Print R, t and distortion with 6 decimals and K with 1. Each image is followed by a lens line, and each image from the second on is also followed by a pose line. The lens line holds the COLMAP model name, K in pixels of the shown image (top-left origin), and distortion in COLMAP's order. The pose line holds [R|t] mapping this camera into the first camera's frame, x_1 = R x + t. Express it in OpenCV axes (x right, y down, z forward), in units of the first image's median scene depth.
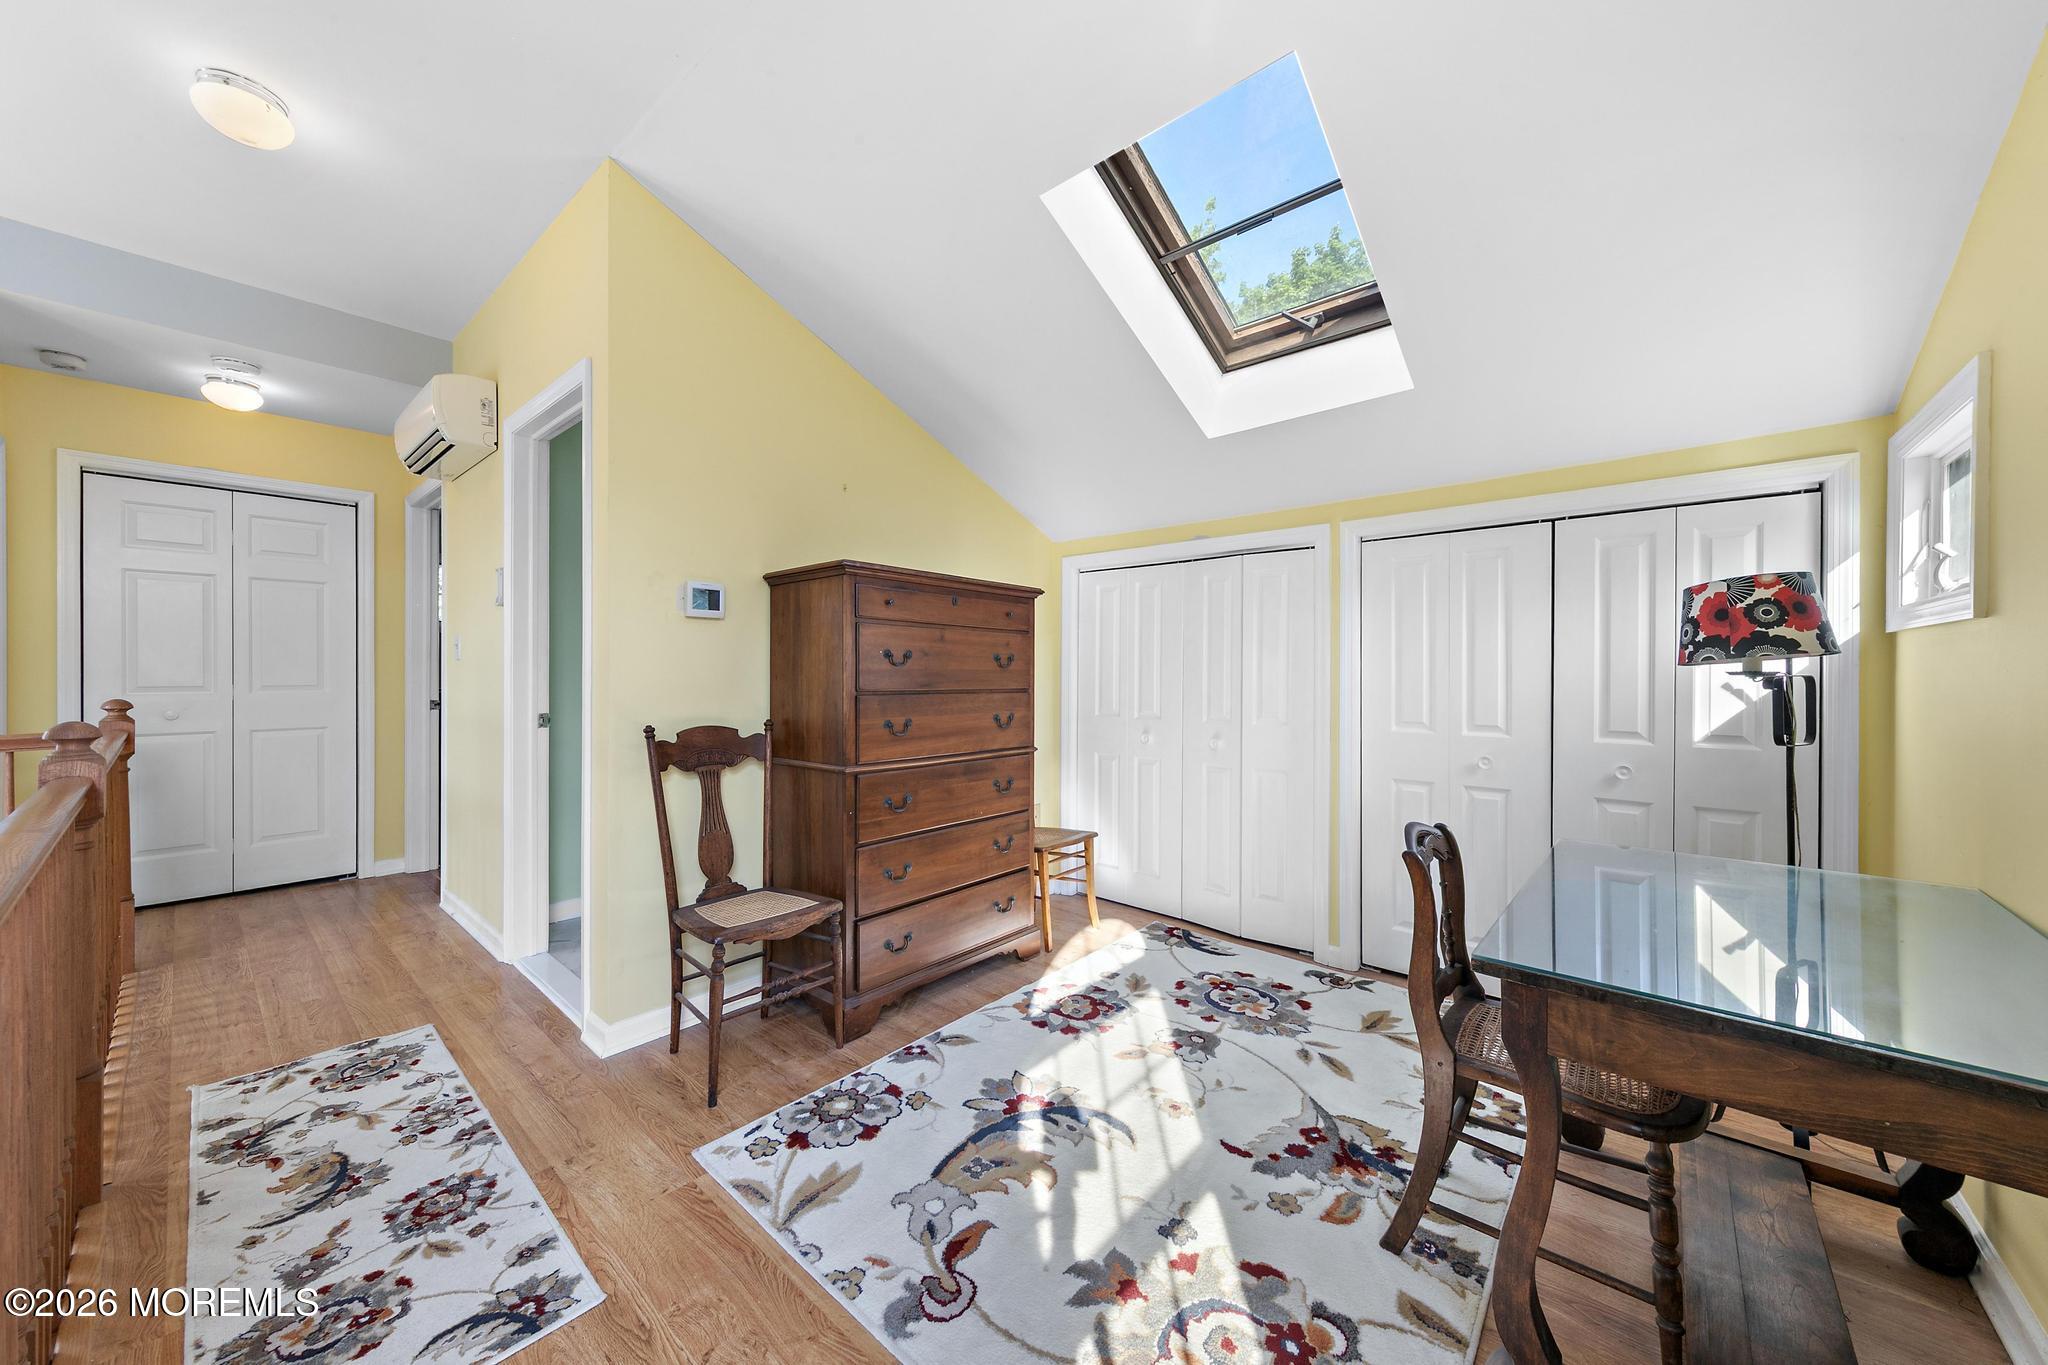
lens RADIAL K [[726.1, 0, 1023.5], [0, 726.1, 672.5], [0, 0, 1]] dist [0.014549, 0.000052]
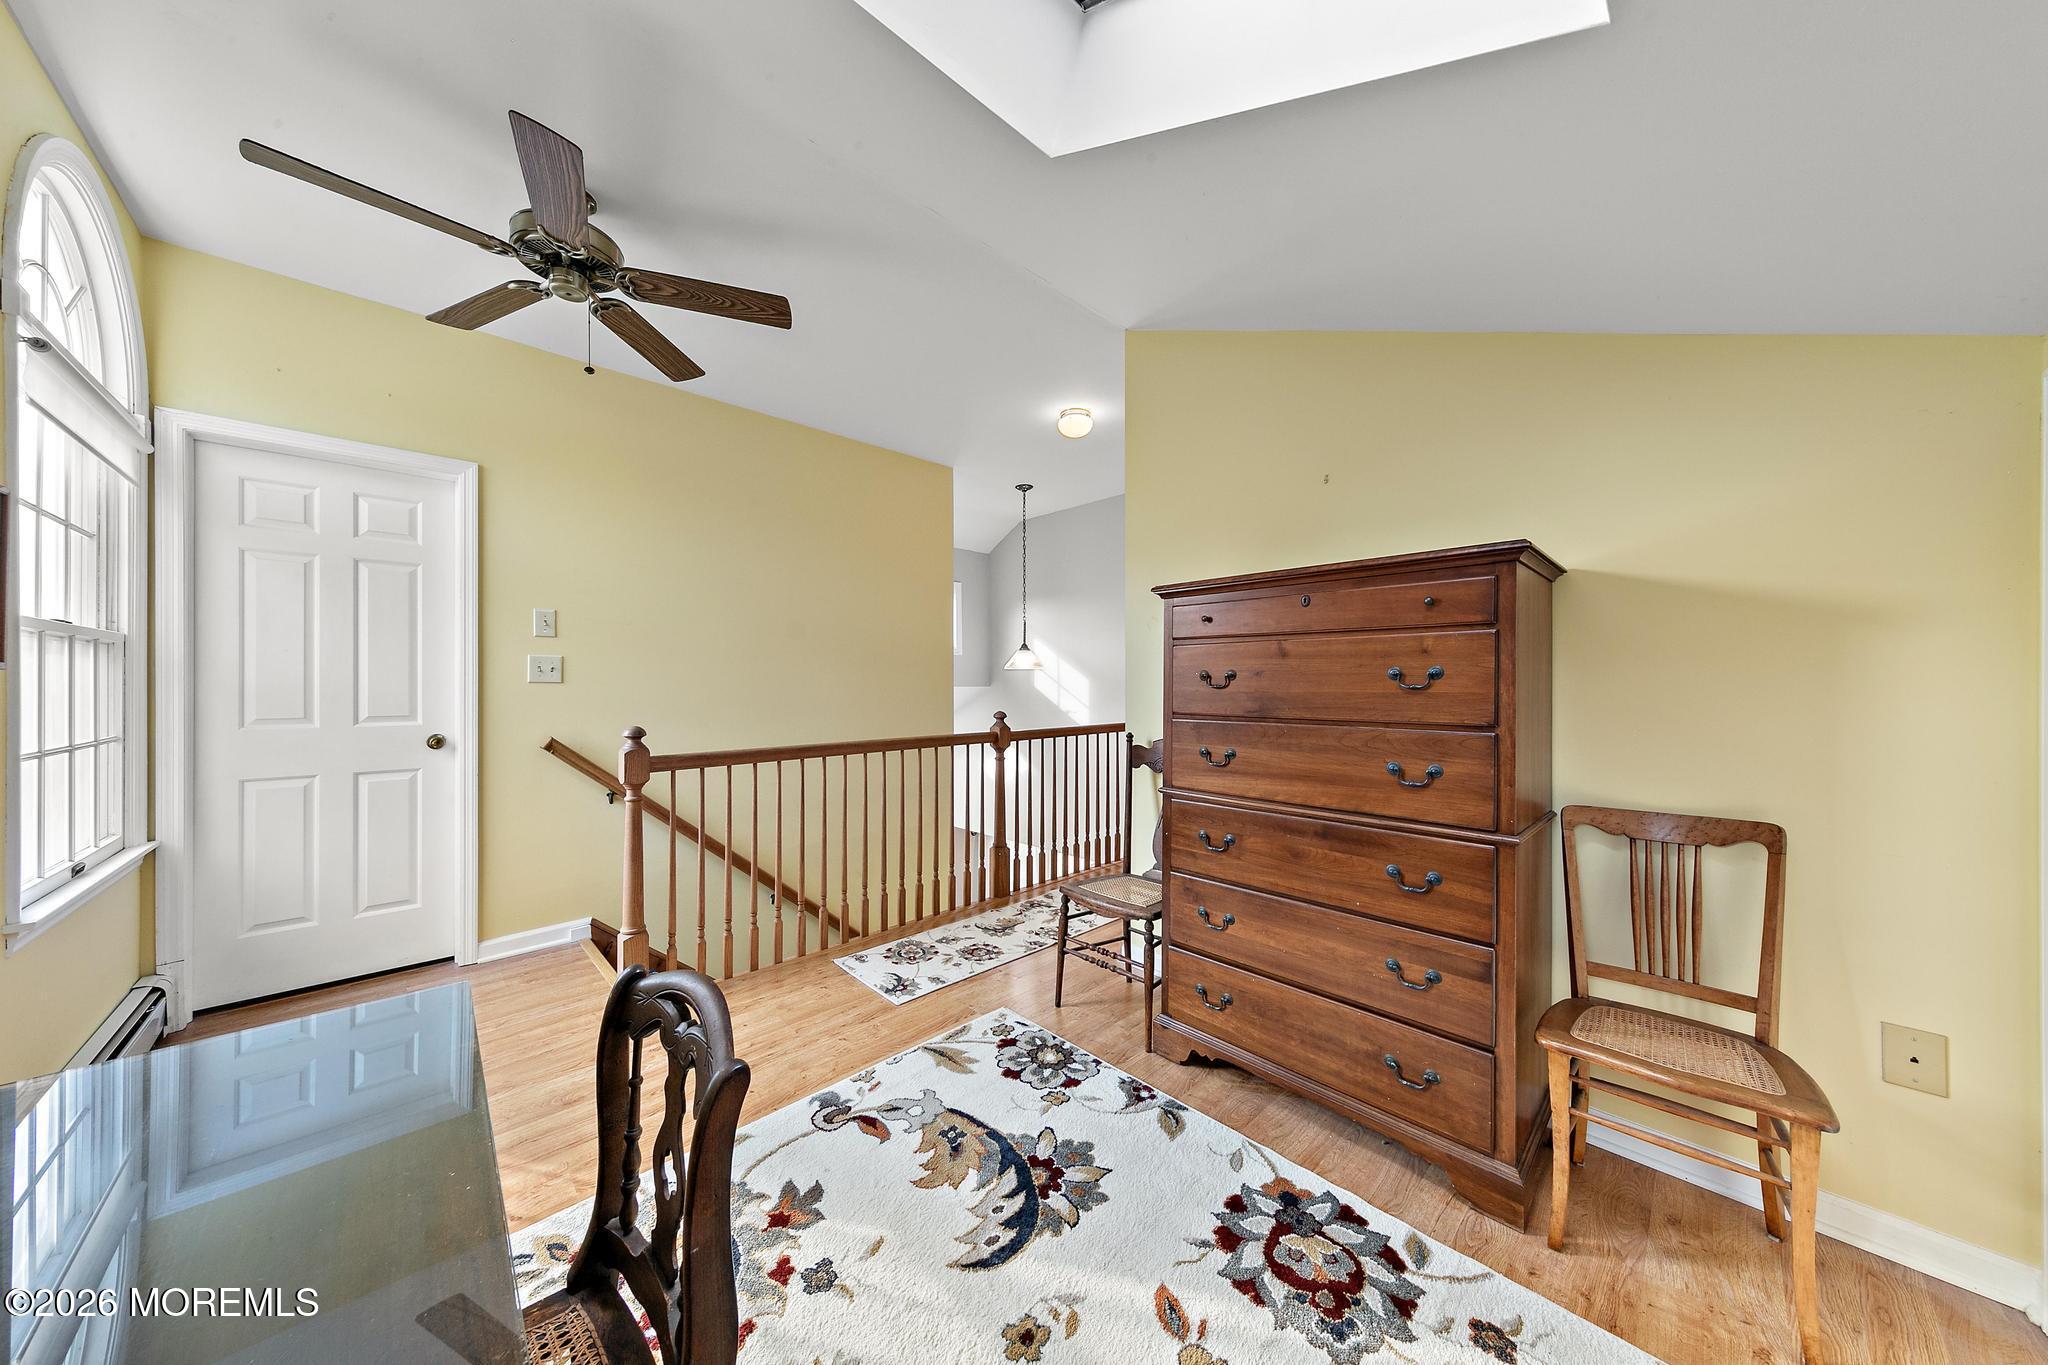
lens RADIAL K [[652.7, 0, 1025.5], [0, 652.7, 687.8], [0, 0, 1]] dist [-0.001845, -0.000056]
pose [[-0.097400, -0.000843, -0.995245, 0.839731], [-0.001065, 0.999999, -0.000742, -0.011796], [0.995245, 0.000988, -0.097401, 1.092204]]
